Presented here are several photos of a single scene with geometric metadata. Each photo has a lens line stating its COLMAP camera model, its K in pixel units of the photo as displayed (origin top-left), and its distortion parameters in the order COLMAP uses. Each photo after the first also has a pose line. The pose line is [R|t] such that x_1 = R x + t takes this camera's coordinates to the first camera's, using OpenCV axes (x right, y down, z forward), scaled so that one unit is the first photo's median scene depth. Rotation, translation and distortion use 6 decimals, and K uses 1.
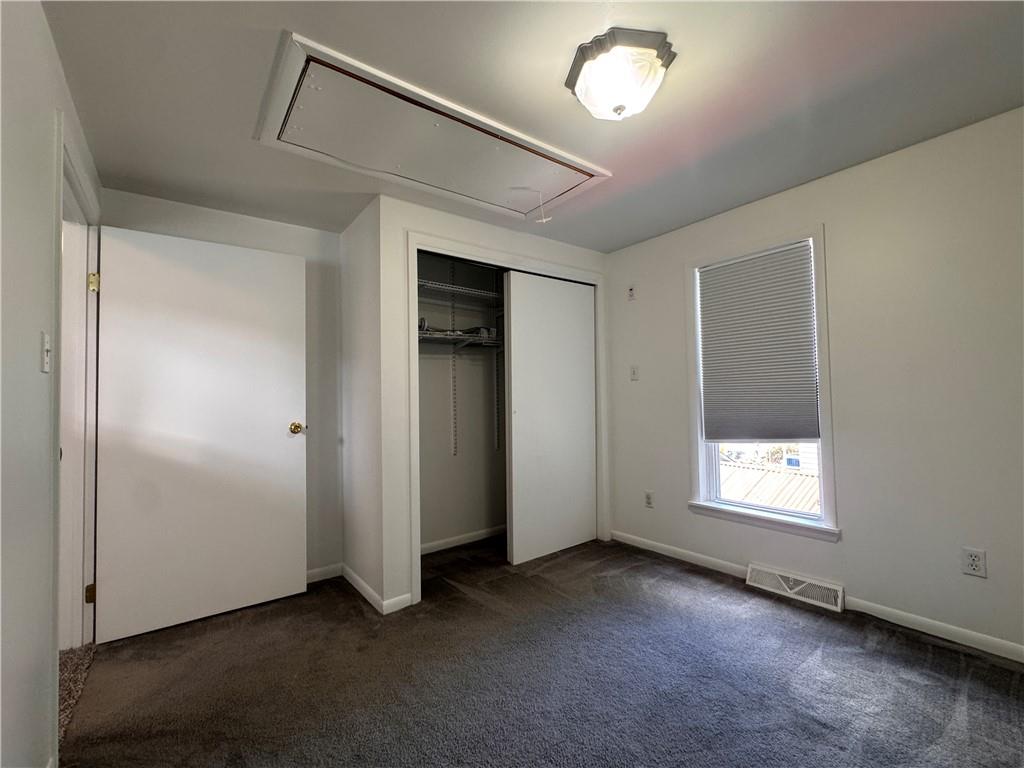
lens RADIAL K [[444.6, 0, 515.4], [0, 444.6, 384.5], [0, 0, 1]] dist [0.019540, 0.000751]
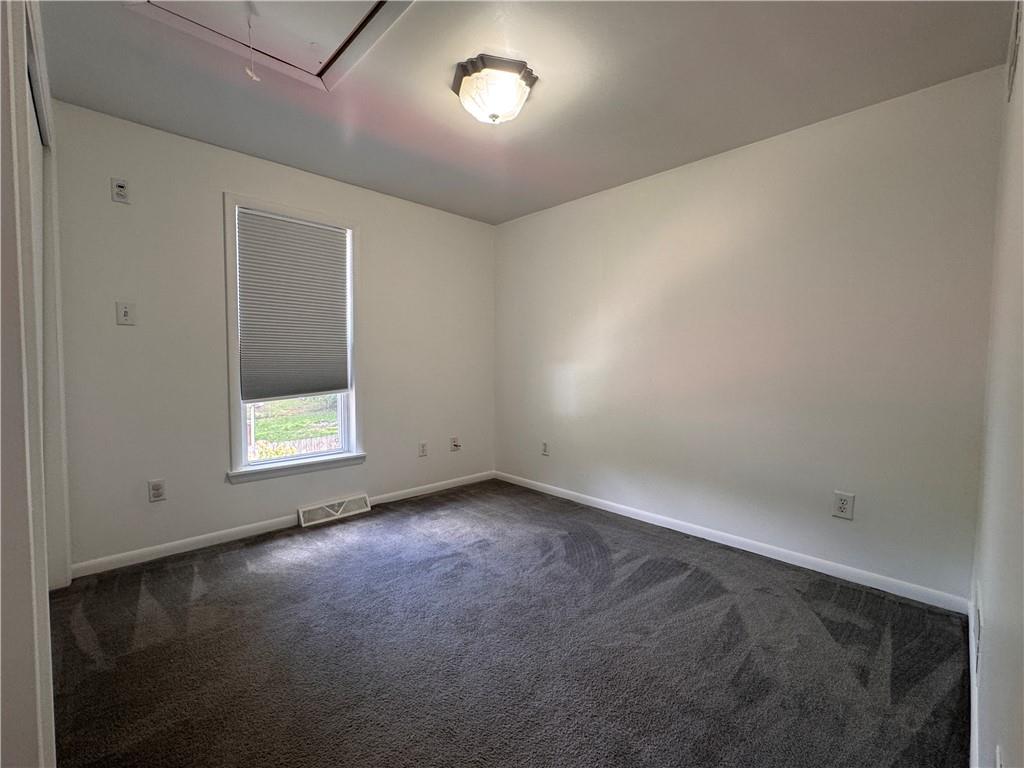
lens RADIAL K [[444.6, 0, 515.5], [0, 444.6, 384.4], [0, 0, 1]] dist [0.019540, 0.000751]
pose [[-0.094497, -0.037369, 0.994823, -0.296054], [-0.041512, 0.998574, 0.033567, 0.020239], [-0.994659, -0.038125, -0.095914, 0.297754]]
